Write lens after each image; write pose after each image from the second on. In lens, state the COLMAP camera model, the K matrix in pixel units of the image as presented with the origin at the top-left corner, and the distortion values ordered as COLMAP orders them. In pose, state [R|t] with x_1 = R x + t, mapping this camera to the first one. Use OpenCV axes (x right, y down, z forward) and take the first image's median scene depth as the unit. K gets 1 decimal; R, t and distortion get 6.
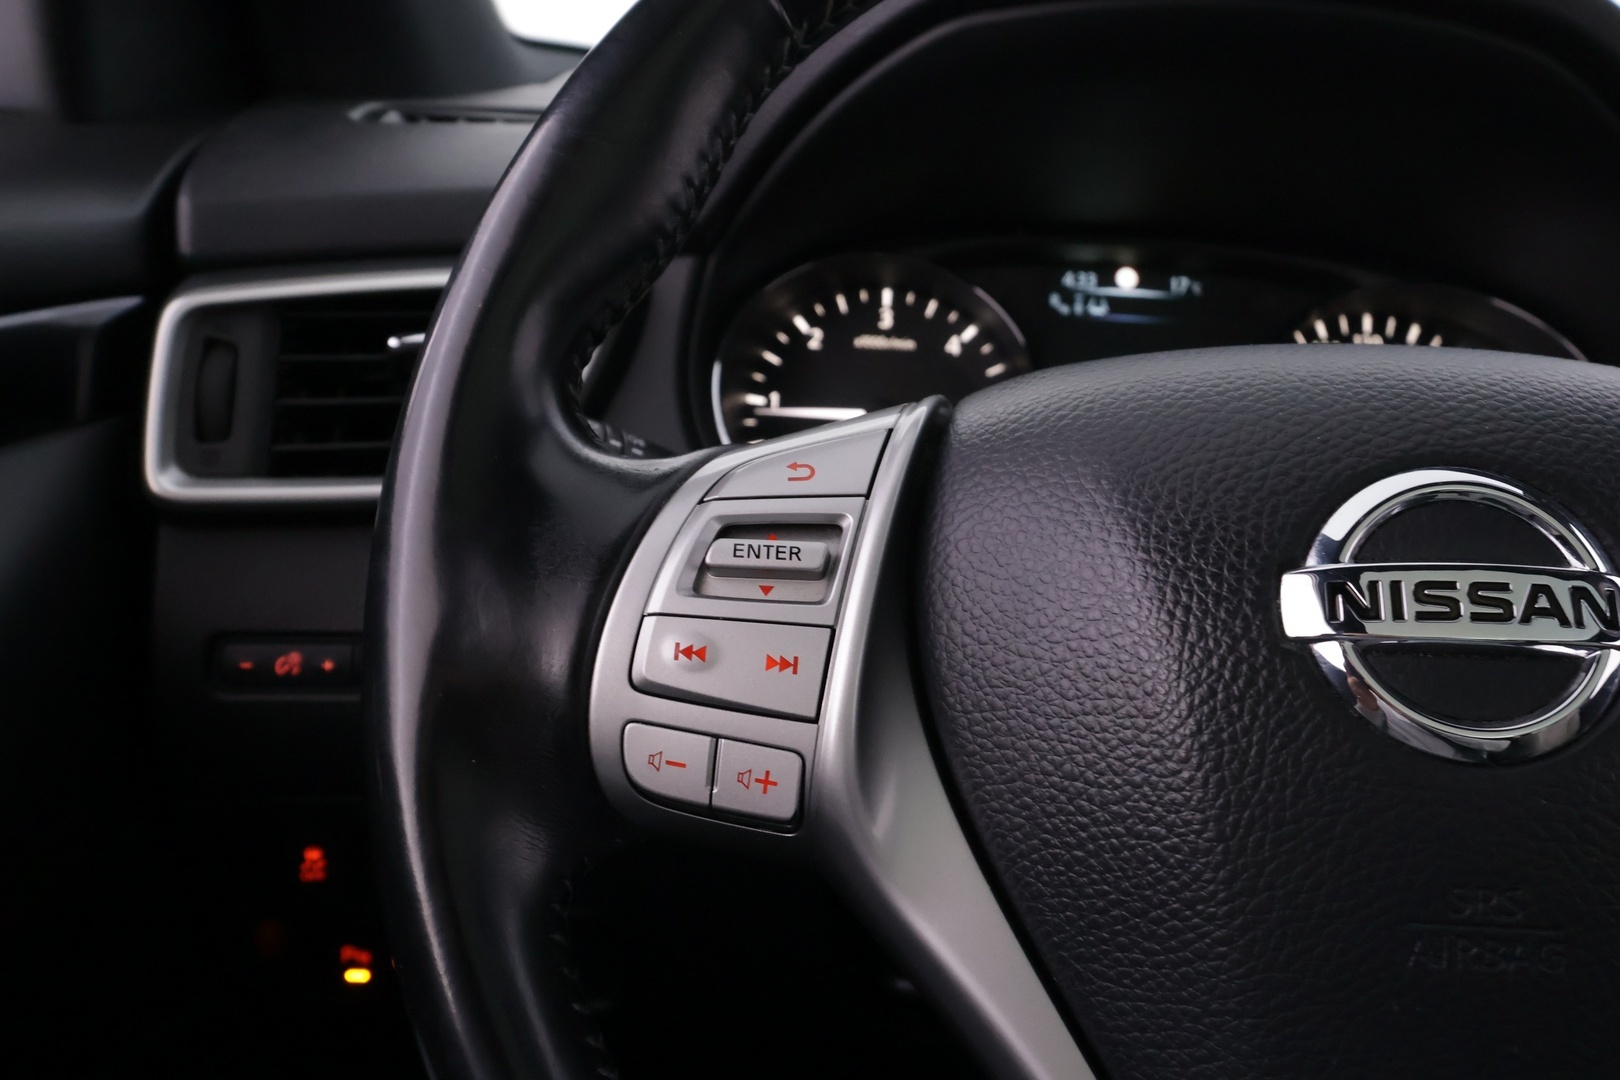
lens RADIAL K [[1288.4, 0, 808.9], [0, 1288.4, 529.0], [0, 0, 1]] dist [-0.001680, 0.013333]
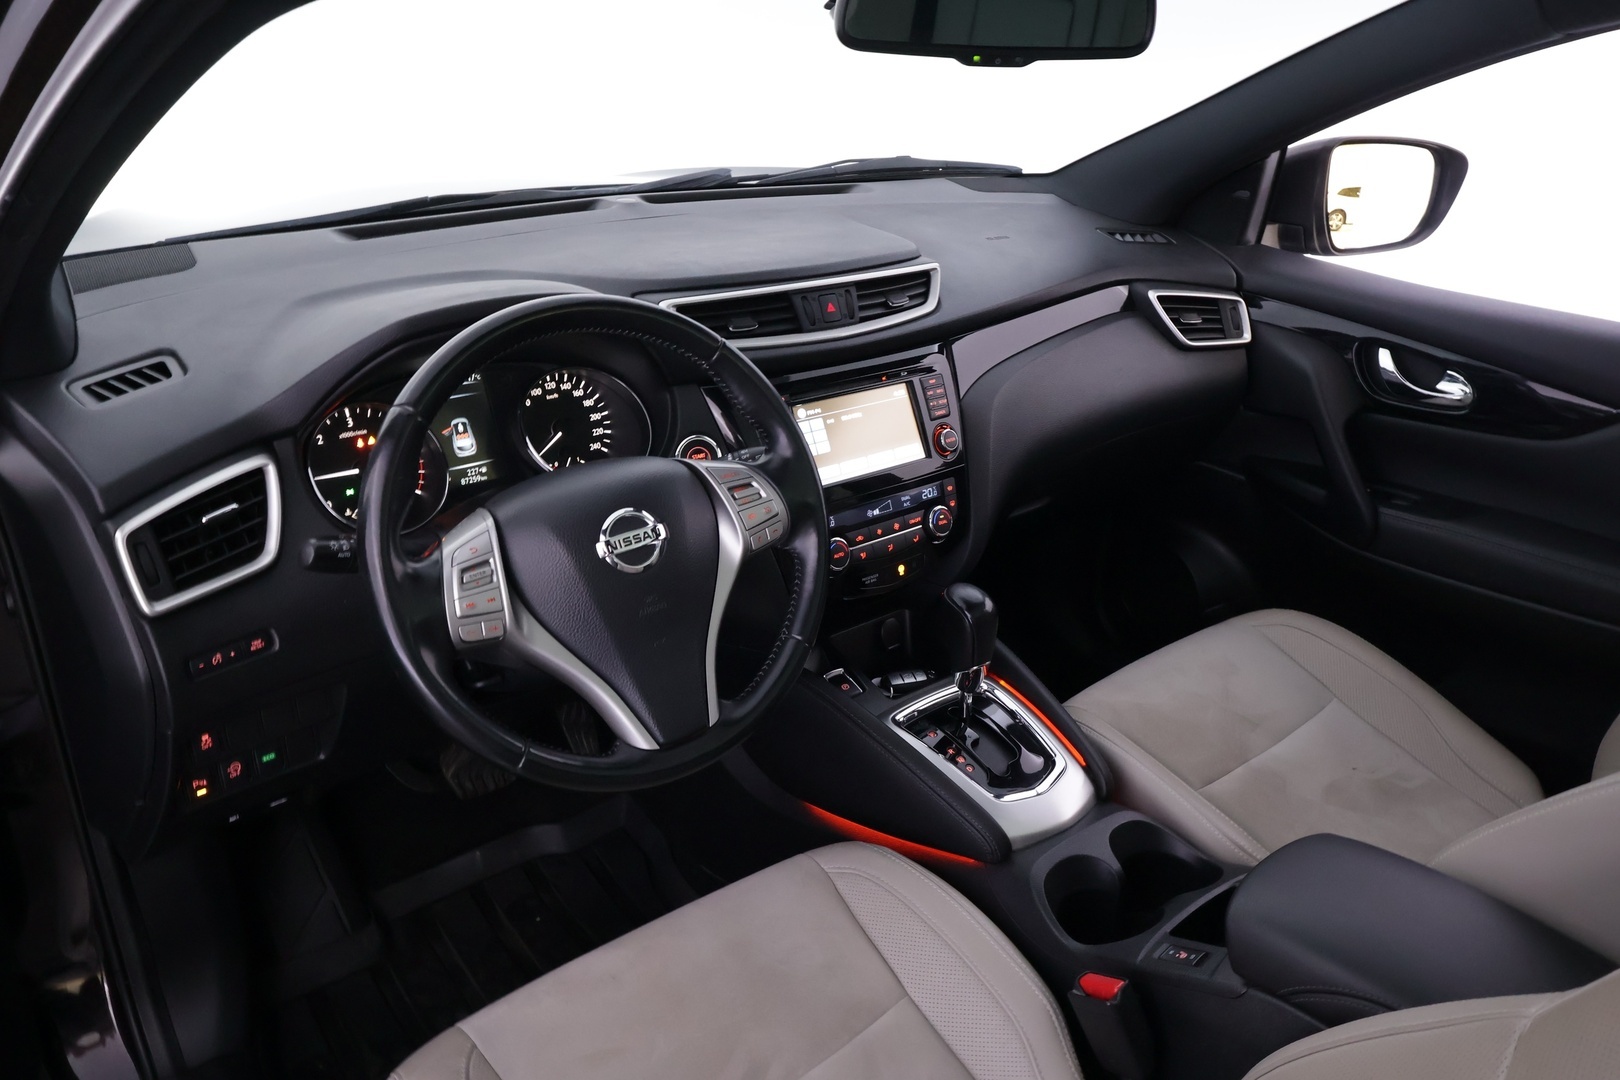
lens RADIAL K [[1197.6, 0, 815.0], [0, 1197.6, 526.8], [0, 0, 1]] dist [-0.003553, -0.001030]
pose [[0.750800, -0.298982, 0.588990, -0.592338], [0.173175, 0.949600, 0.261284, -0.388626], [-0.637424, -0.094174, 0.764736, -1.054596]]
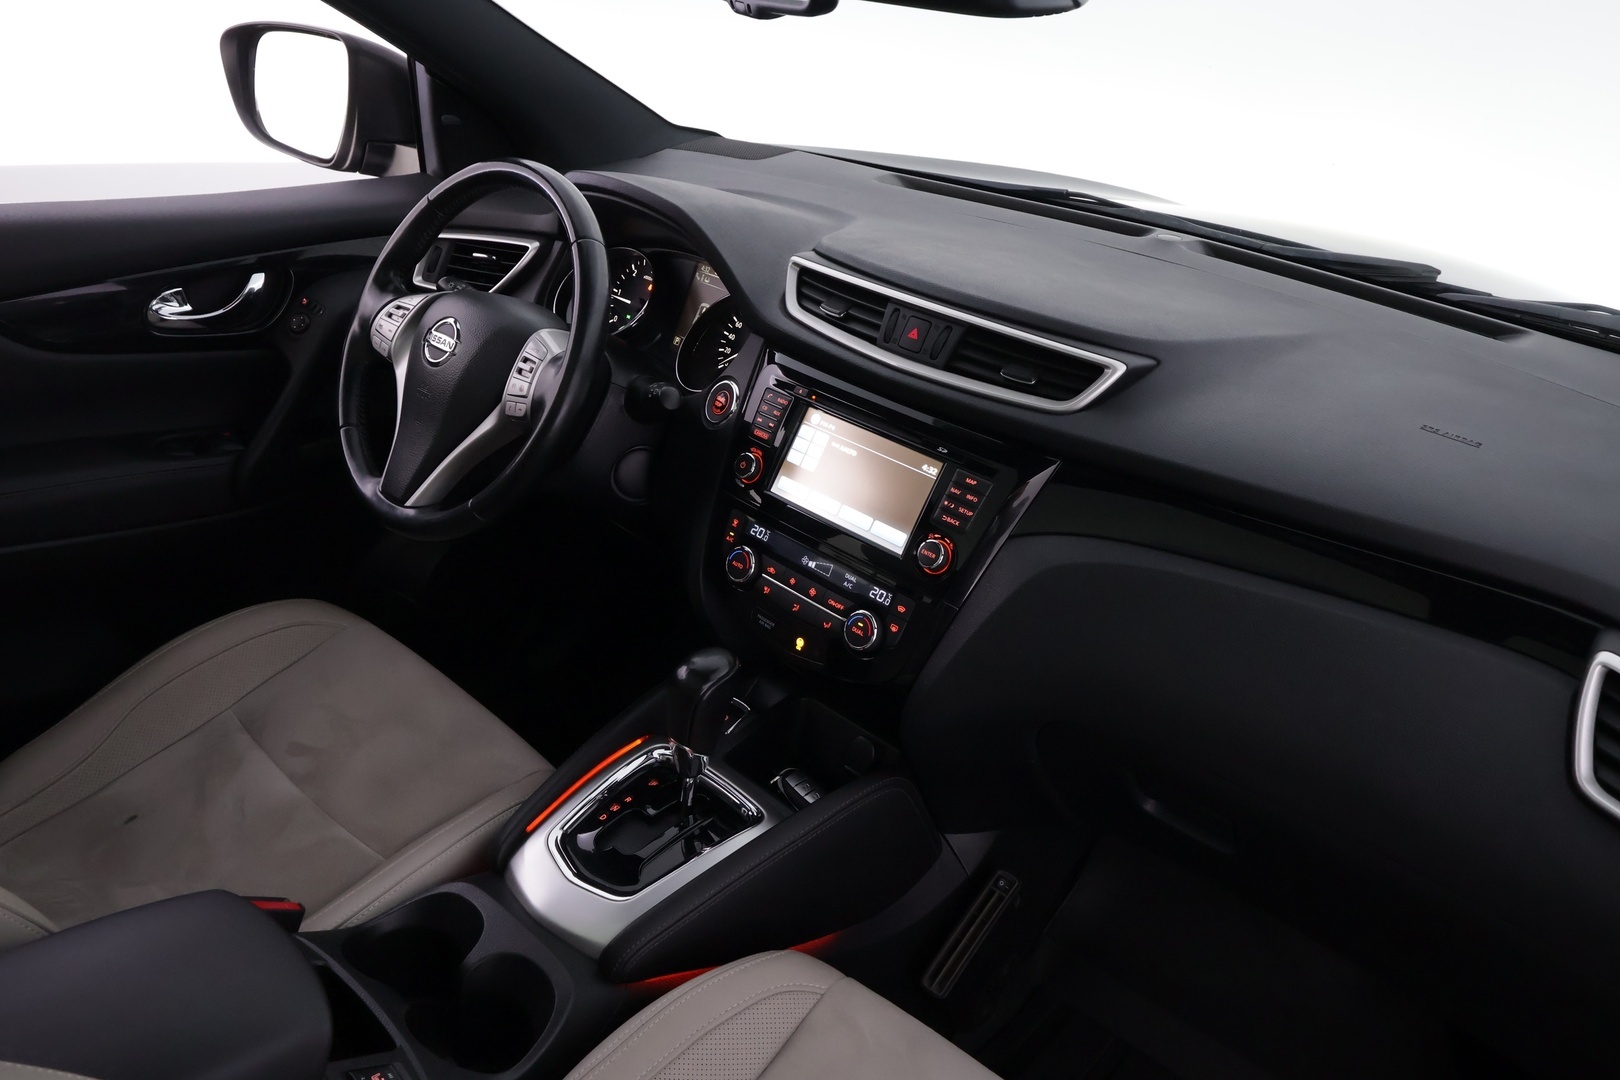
lens RADIAL K [[1288.4, 0, 812.6], [0, 1288.4, 529.7], [0, 0, 1]] dist [-0.001680, 0.013333]
pose [[0.740539, 0.290289, -0.606081, 2.157827], [-0.215963, 0.956850, 0.194419, -0.244995], [0.636366, -0.013083, 0.771276, -0.954049]]
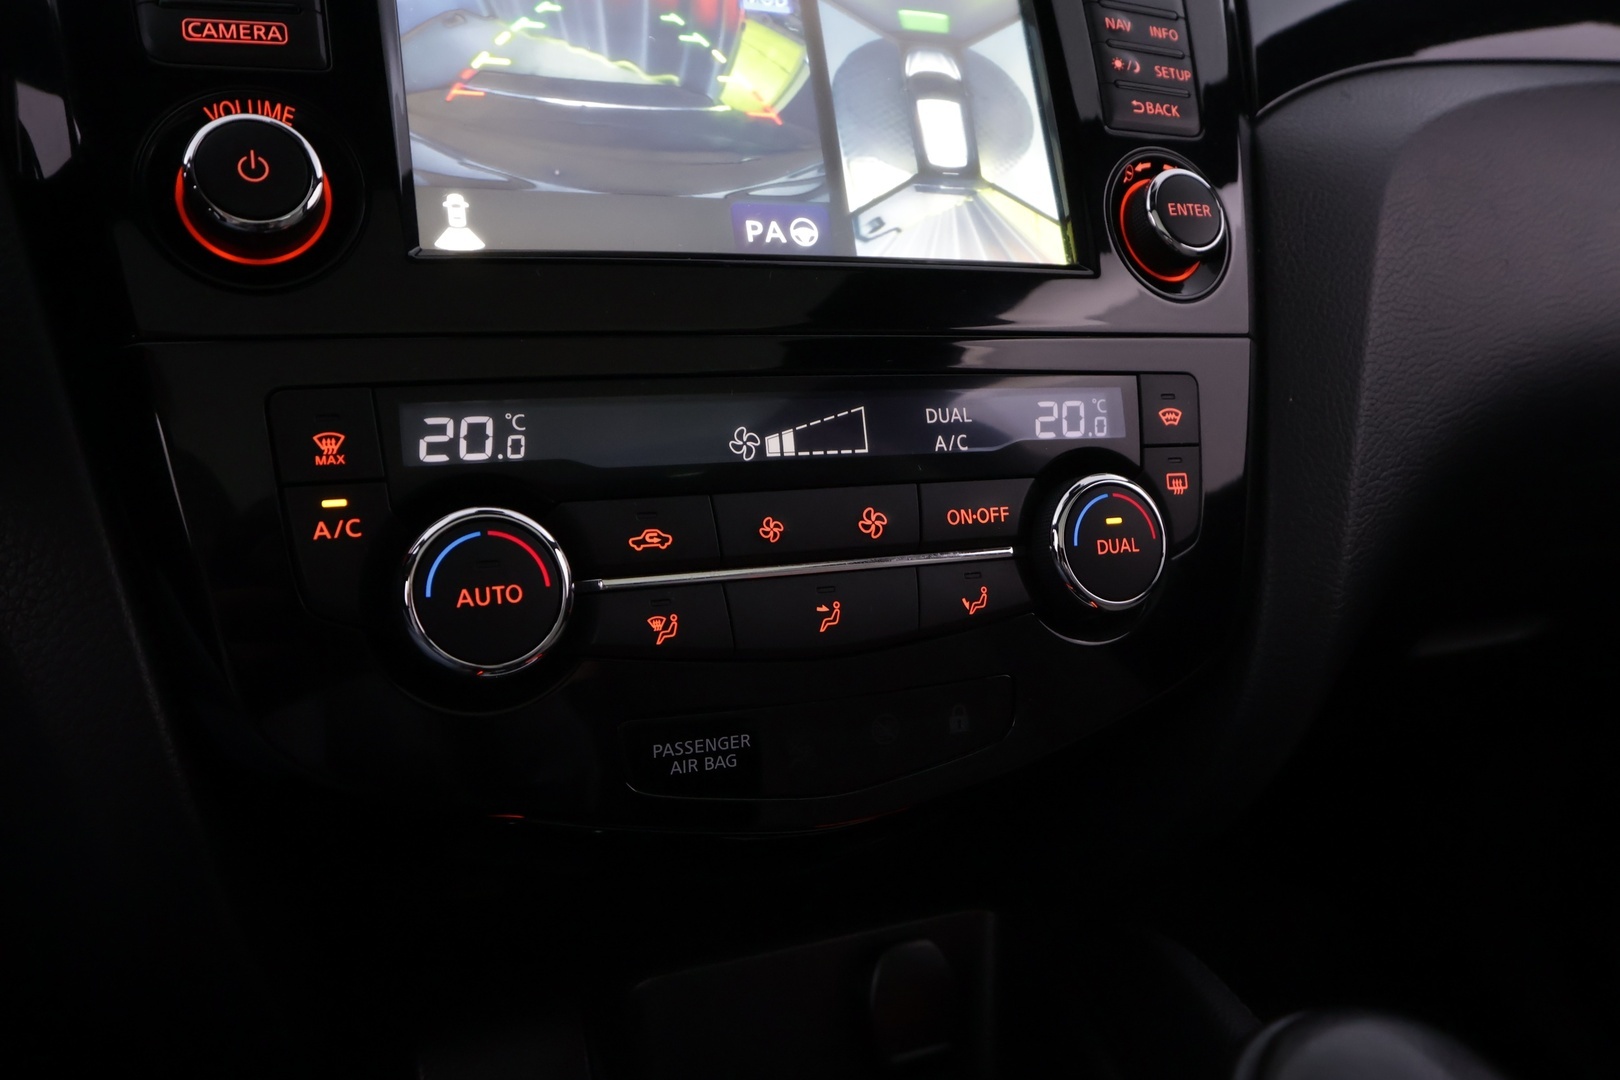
lens RADIAL K [[1288.4, 0, 811.8], [0, 1288.4, 539.7], [0, 0, 1]] dist [-0.001680, 0.013333]
pose [[0.901532, -0.134938, 0.411135, 0.677695], [0.113307, 0.990598, 0.076664, 0.219955], [-0.417614, -0.022530, 0.908345, 0.174099]]
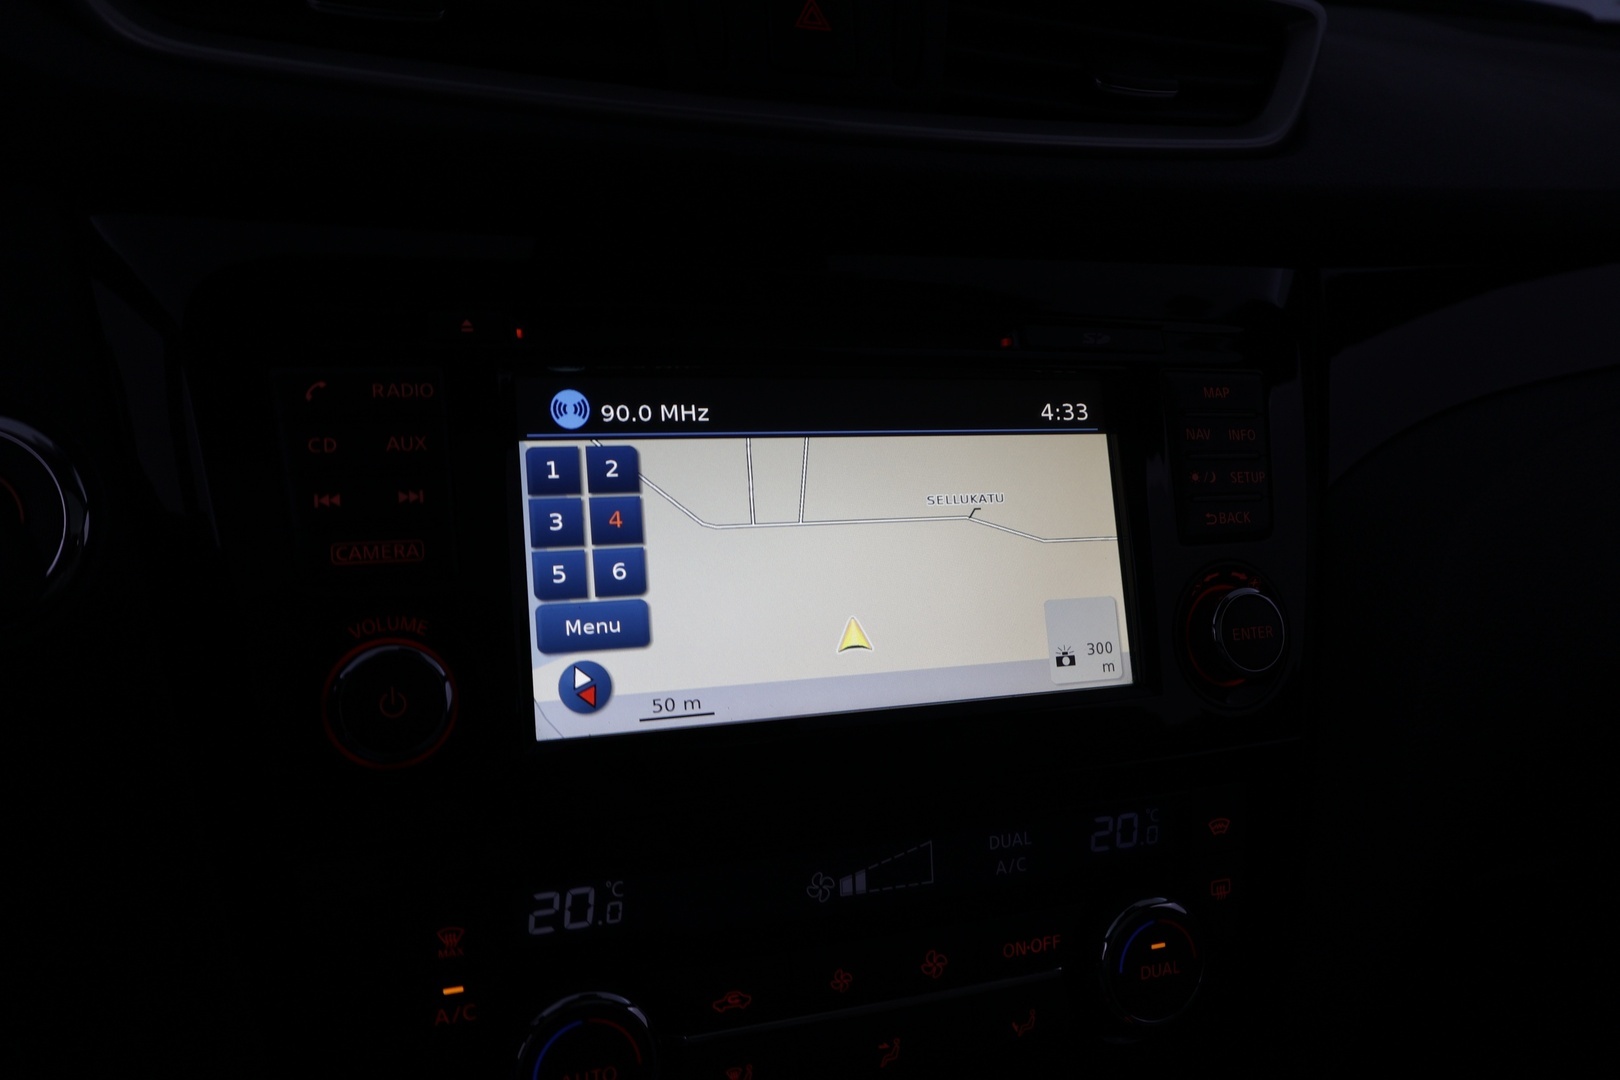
lens RADIAL K [[1288.4, 0, 805.5], [0, 1288.4, 550.3], [0, 0, 1]] dist [-0.001680, 0.013333]
pose [[0.921989, -0.111777, 0.370732, 0.673611], [0.061914, 0.987667, 0.143808, -0.016021], [-0.382234, -0.109636, 0.917539, 0.159621]]
